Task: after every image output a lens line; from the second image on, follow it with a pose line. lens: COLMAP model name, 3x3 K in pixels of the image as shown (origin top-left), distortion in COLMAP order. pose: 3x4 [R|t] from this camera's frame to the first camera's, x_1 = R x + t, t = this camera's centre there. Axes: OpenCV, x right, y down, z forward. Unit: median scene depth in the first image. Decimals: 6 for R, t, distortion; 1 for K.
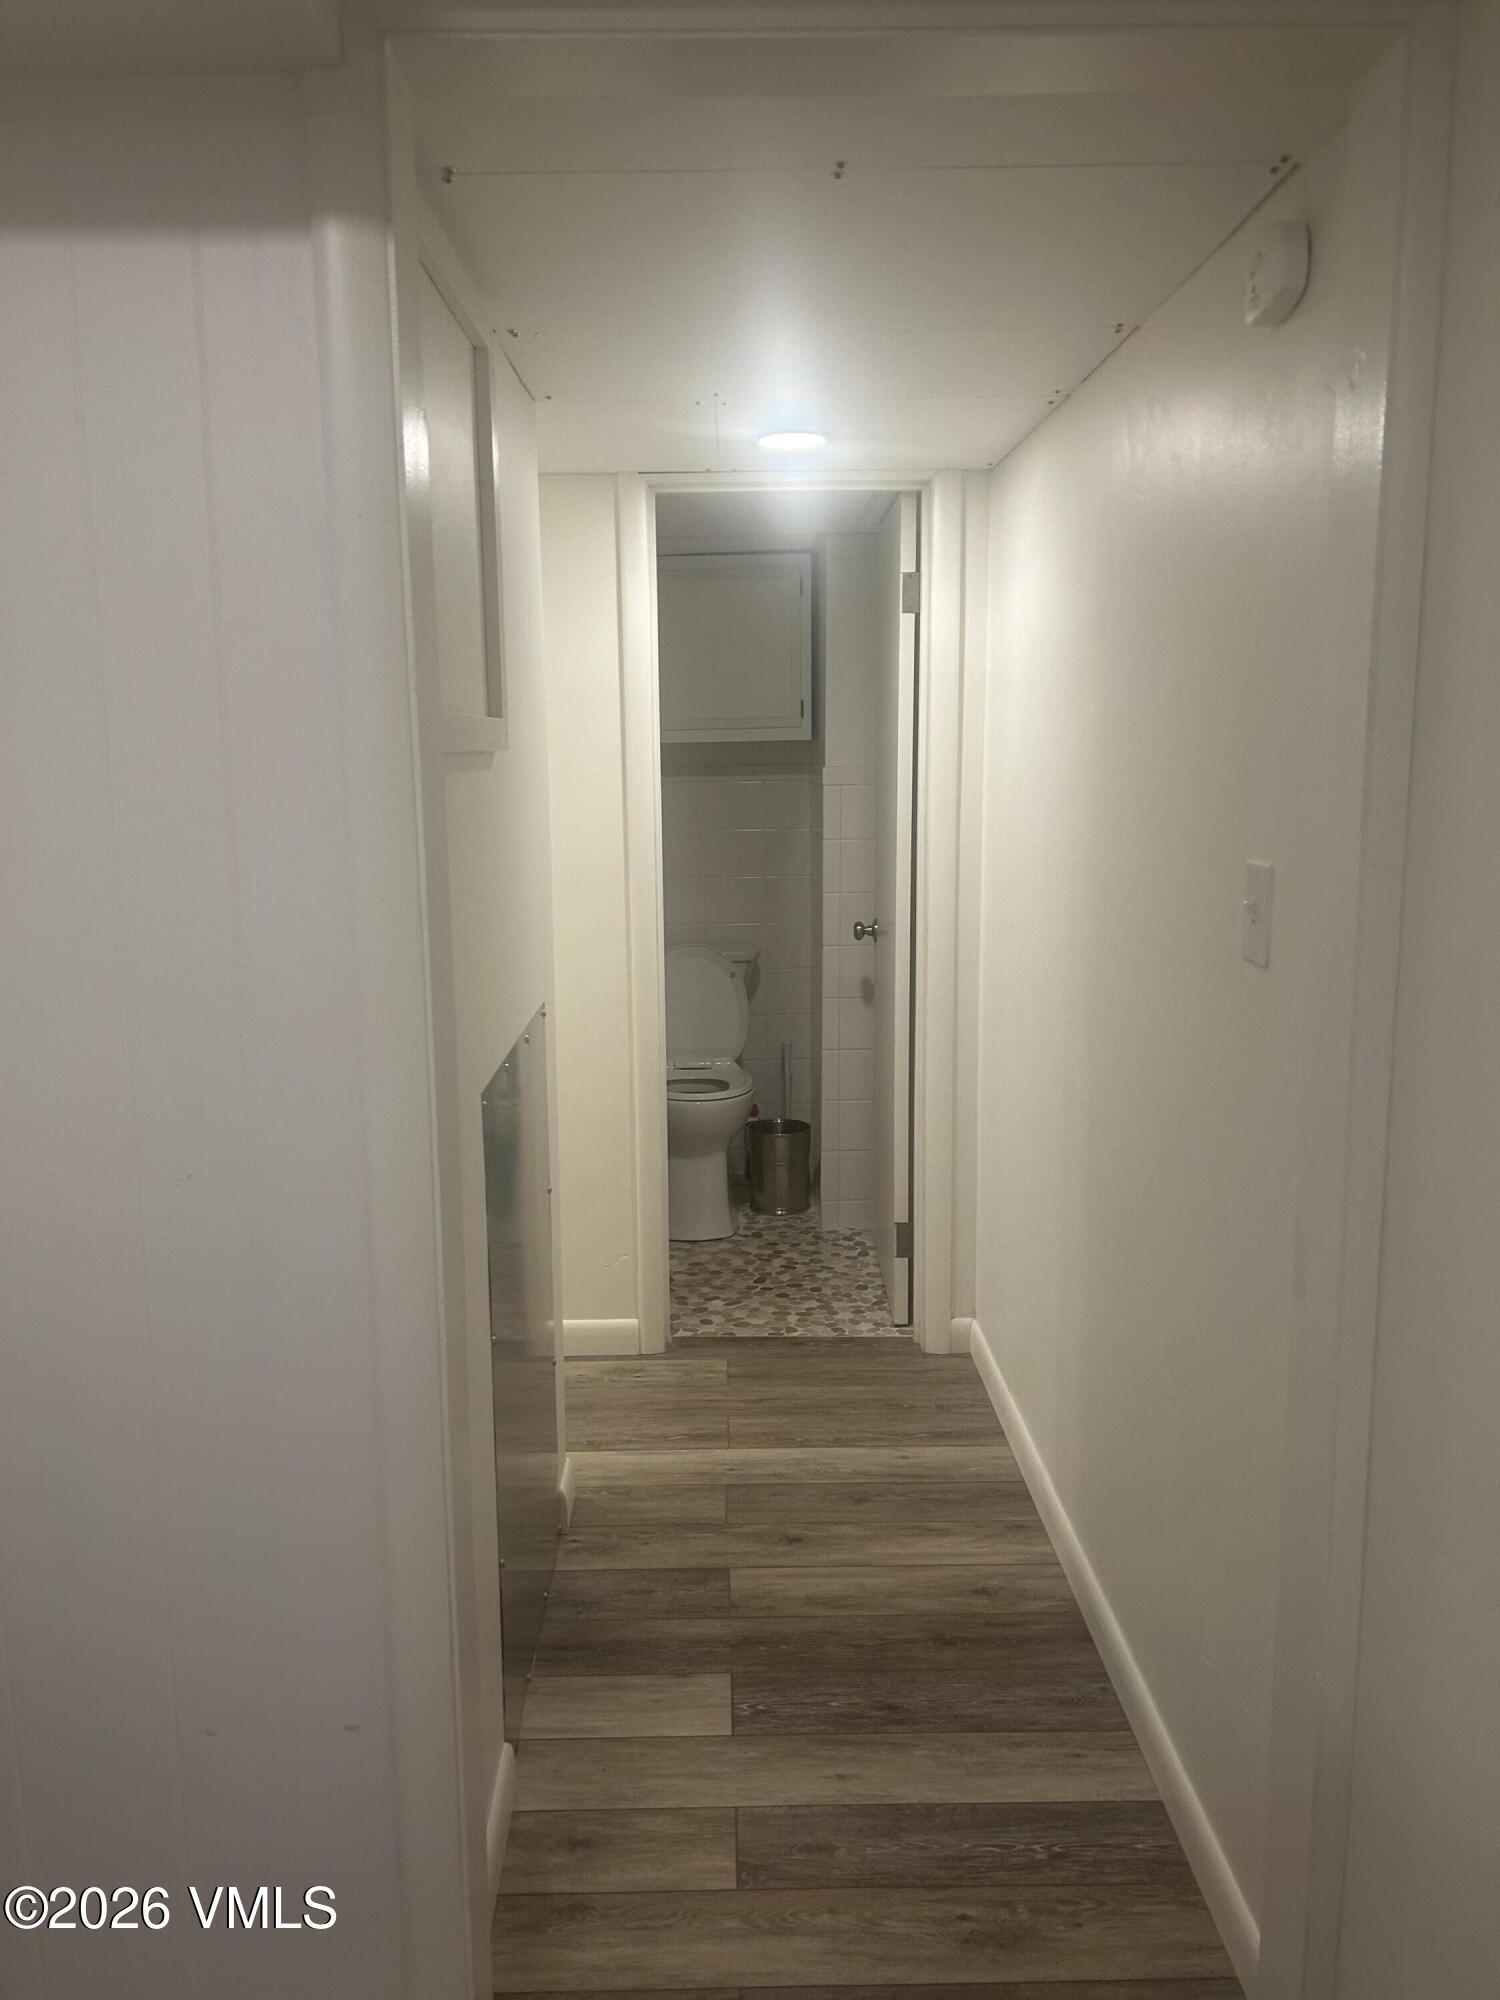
lens RADIAL K [[1513.5, 0, 733.6], [0, 1513.5, 970.5], [0, 0, 1]] dist [0.044801, -0.047492]
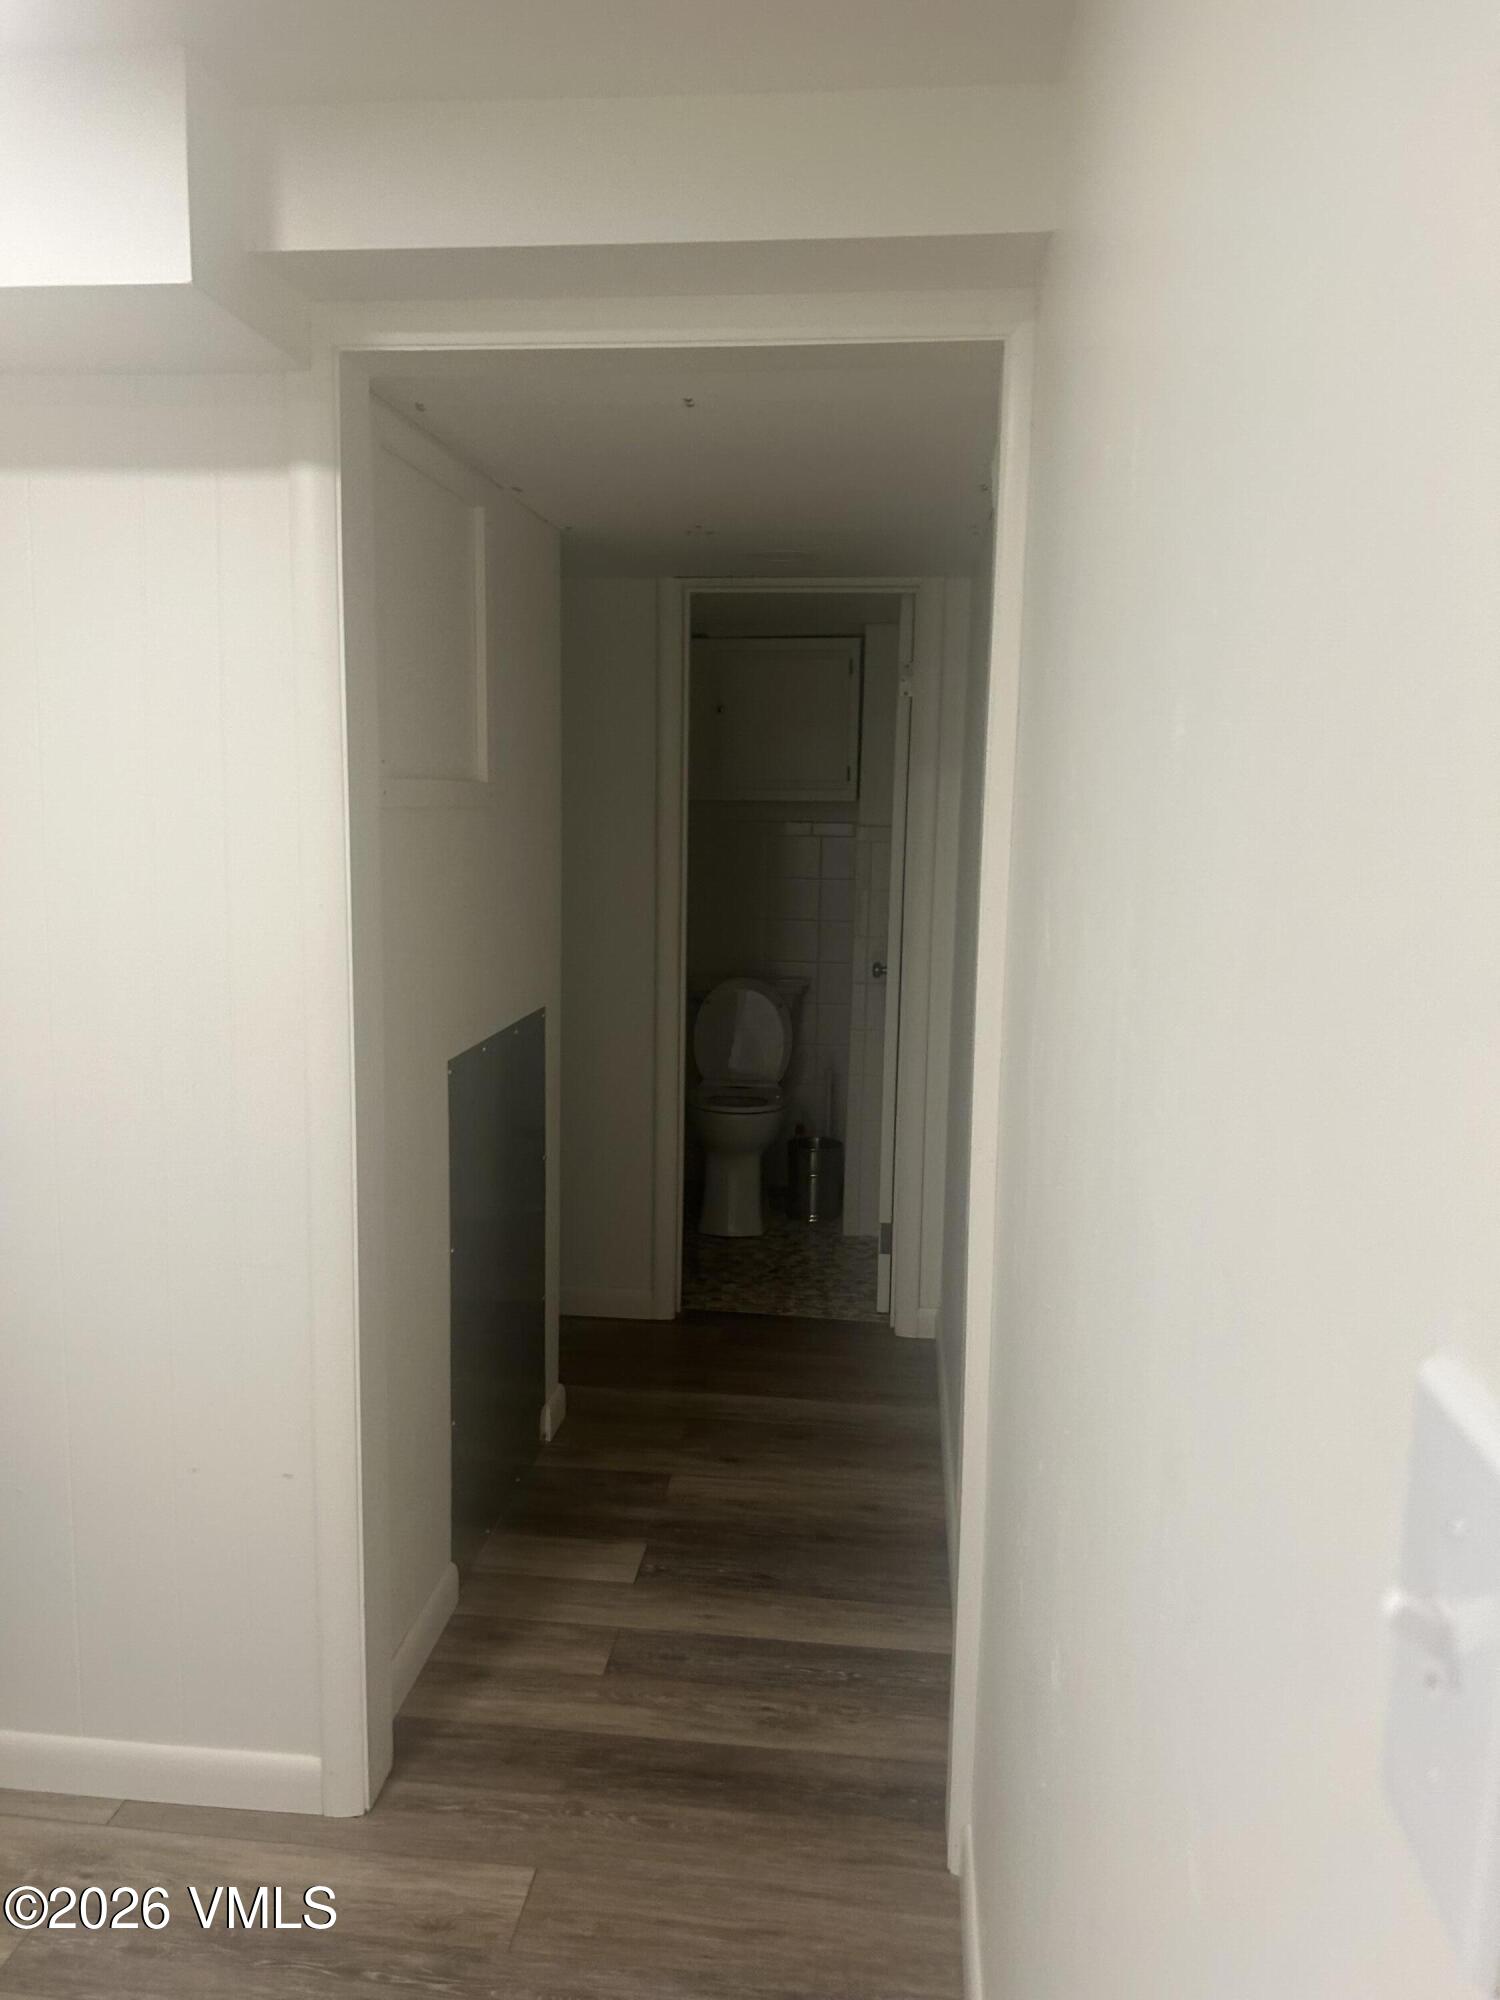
lens RADIAL K [[1502.8, 0, 740.0], [0, 1502.8, 1004.4], [0, 0, 1]] dist [0.041739, -0.052607]
pose [[0.992382, 0.045302, -0.114567, 0.129566], [-0.046354, 0.998904, -0.006539, 0.013336], [0.114145, 0.011800, 0.993394, -0.155370]]
